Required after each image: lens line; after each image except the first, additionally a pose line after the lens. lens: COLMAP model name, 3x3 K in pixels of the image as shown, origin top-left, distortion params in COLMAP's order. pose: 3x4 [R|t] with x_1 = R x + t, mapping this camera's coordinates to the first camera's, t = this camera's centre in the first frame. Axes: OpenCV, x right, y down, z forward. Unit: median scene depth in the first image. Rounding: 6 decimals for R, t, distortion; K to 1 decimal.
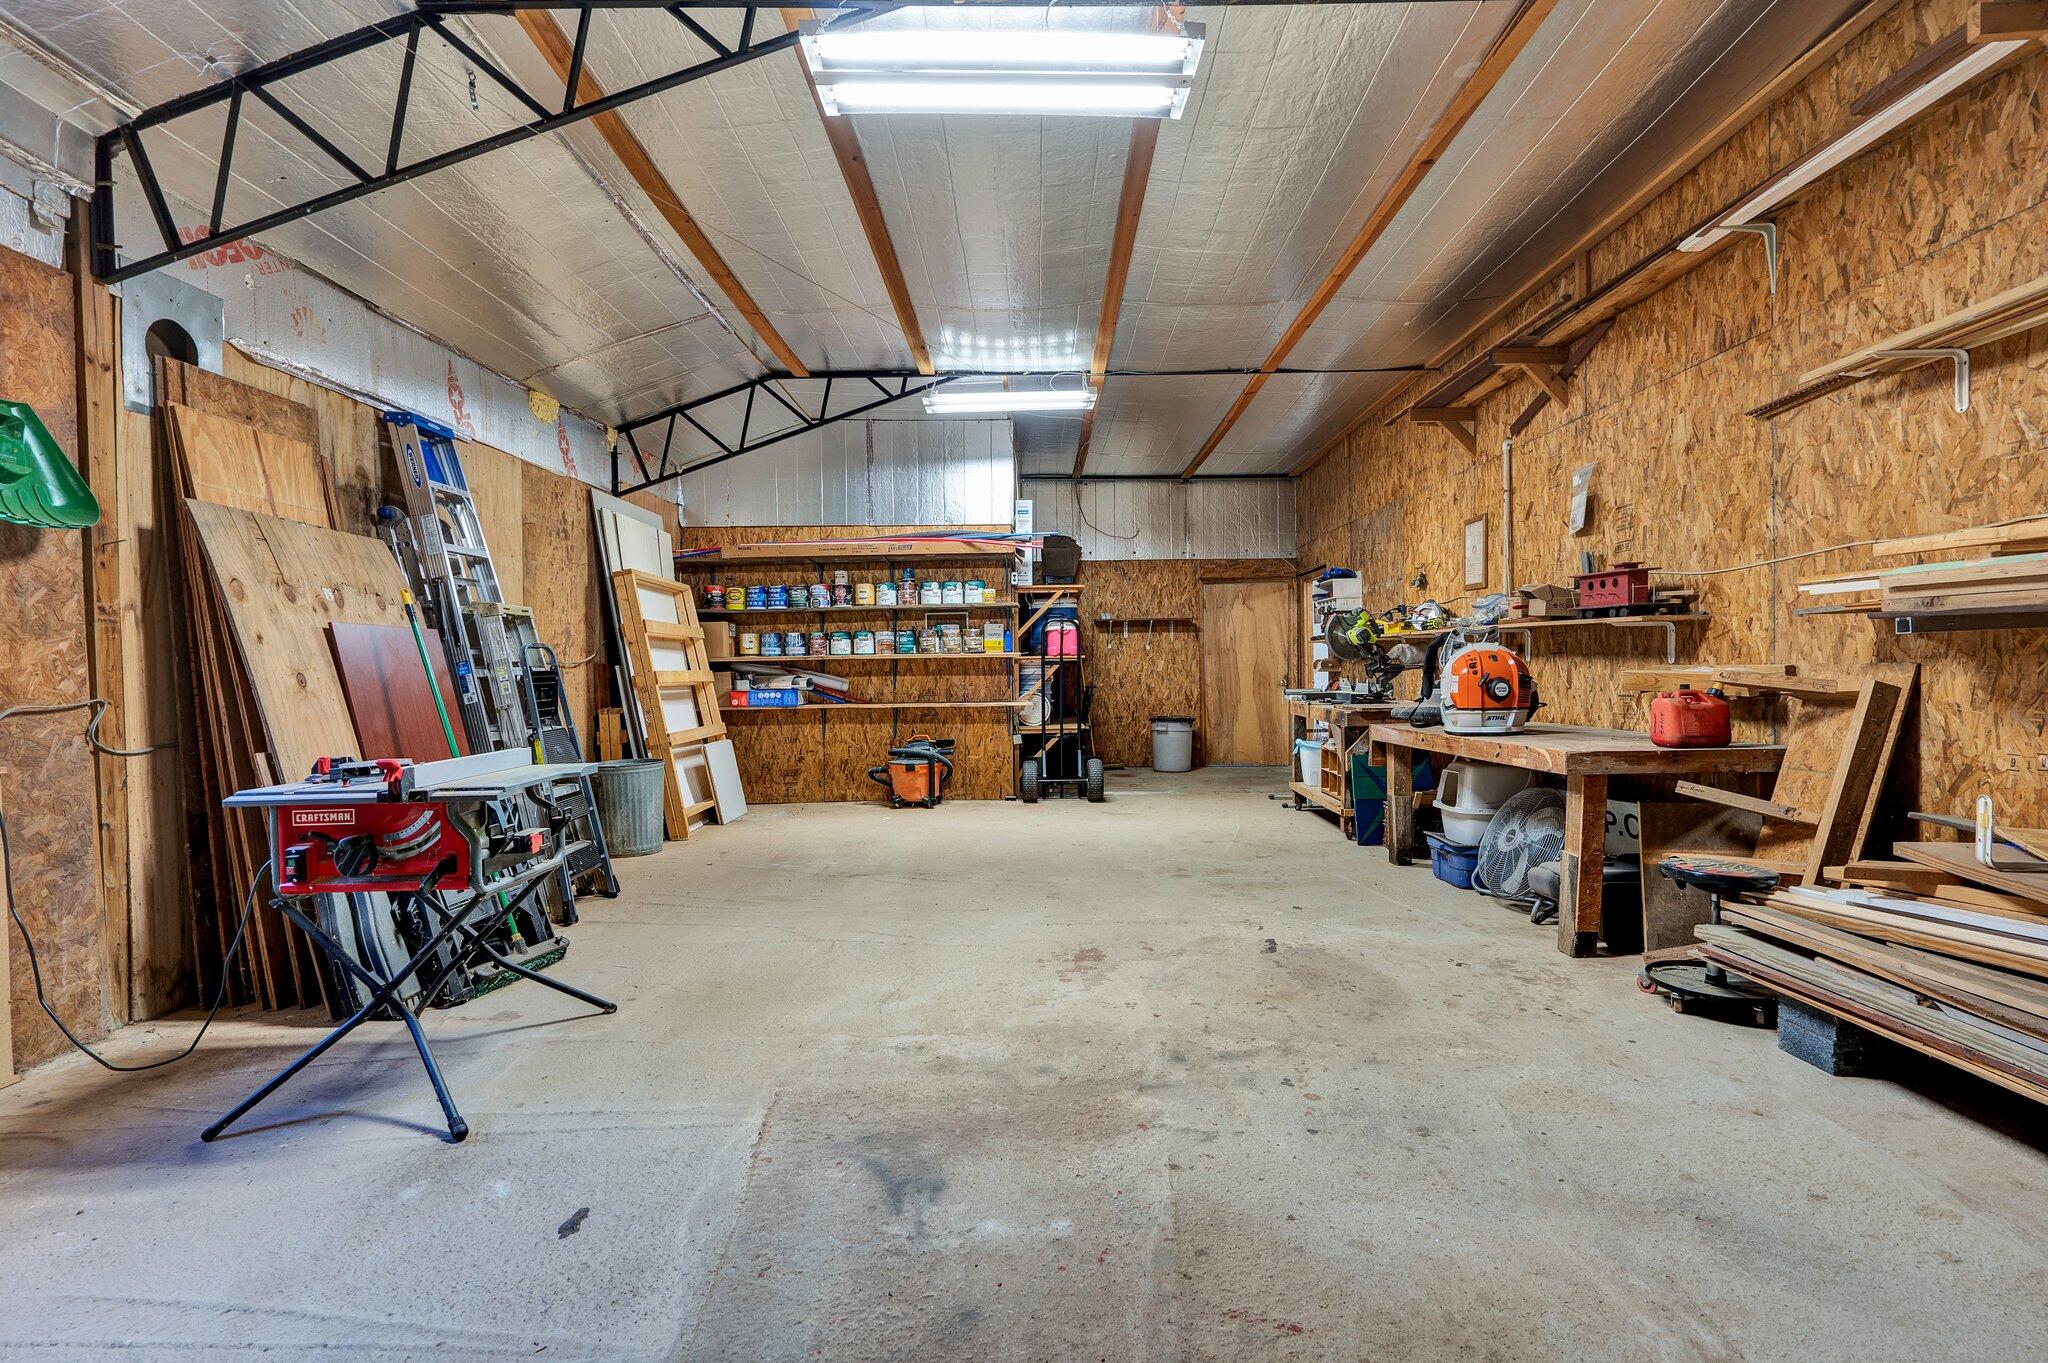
lens RADIAL K [[934.6, 0, 1027.8], [0, 934.6, 682.7], [0, 0, 1]] dist [-0.007704, 0.004015]
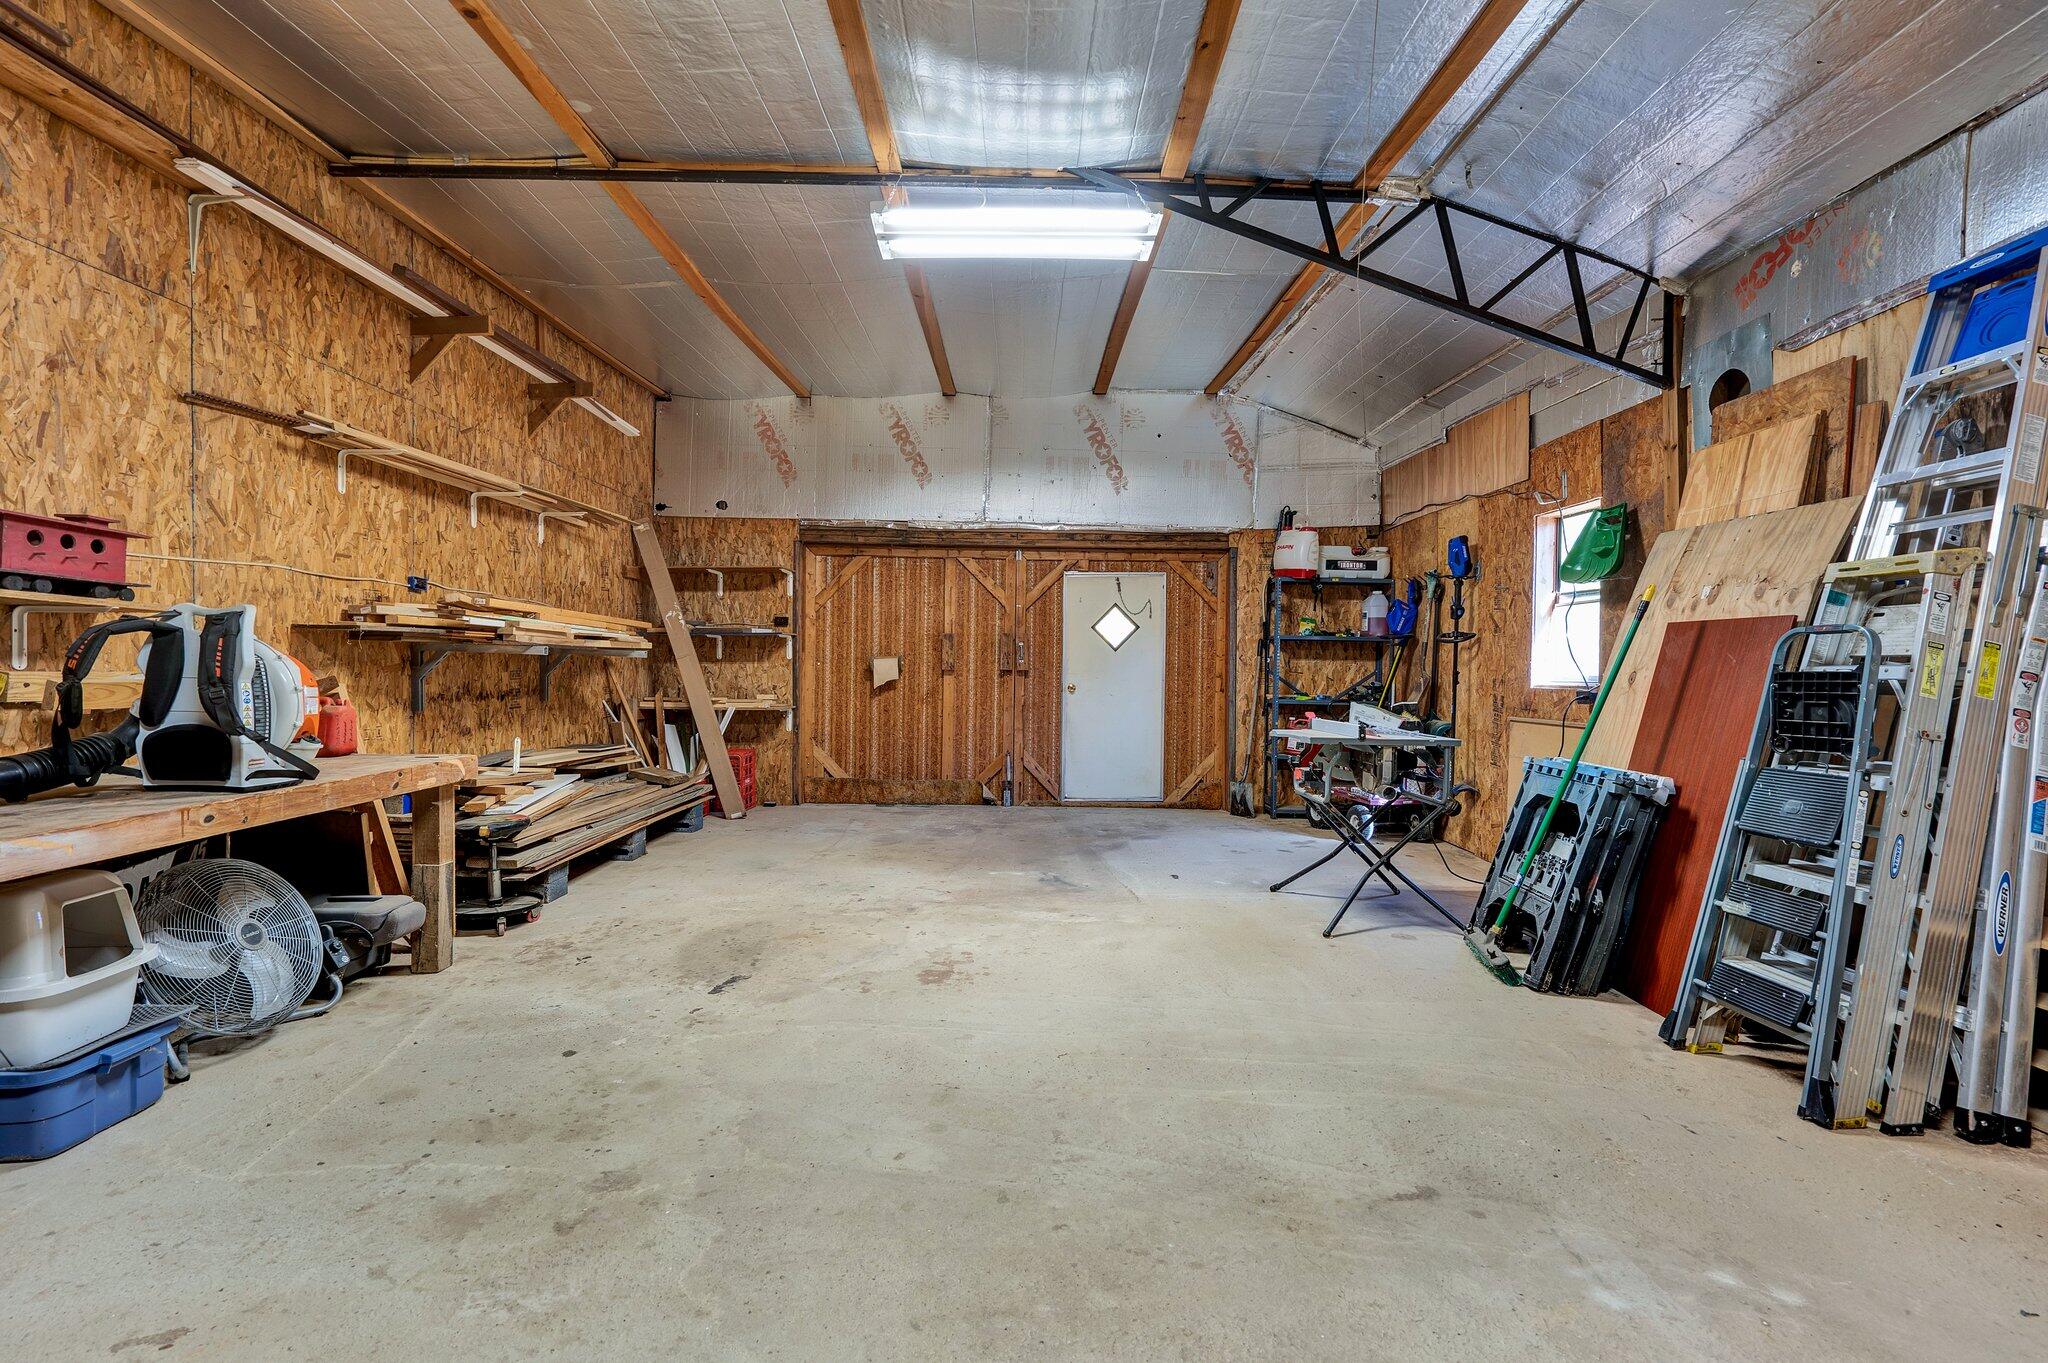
lens RADIAL K [[934.6, 0, 1025.4], [0, 934.6, 674.5], [0, 0, 1]] dist [-0.007704, 0.004015]
pose [[-0.999943, 0.005001, -0.009444, -0.020287], [0.004789, 0.999739, 0.022356, -0.036228], [0.009554, 0.022309, -0.999705, 2.107753]]
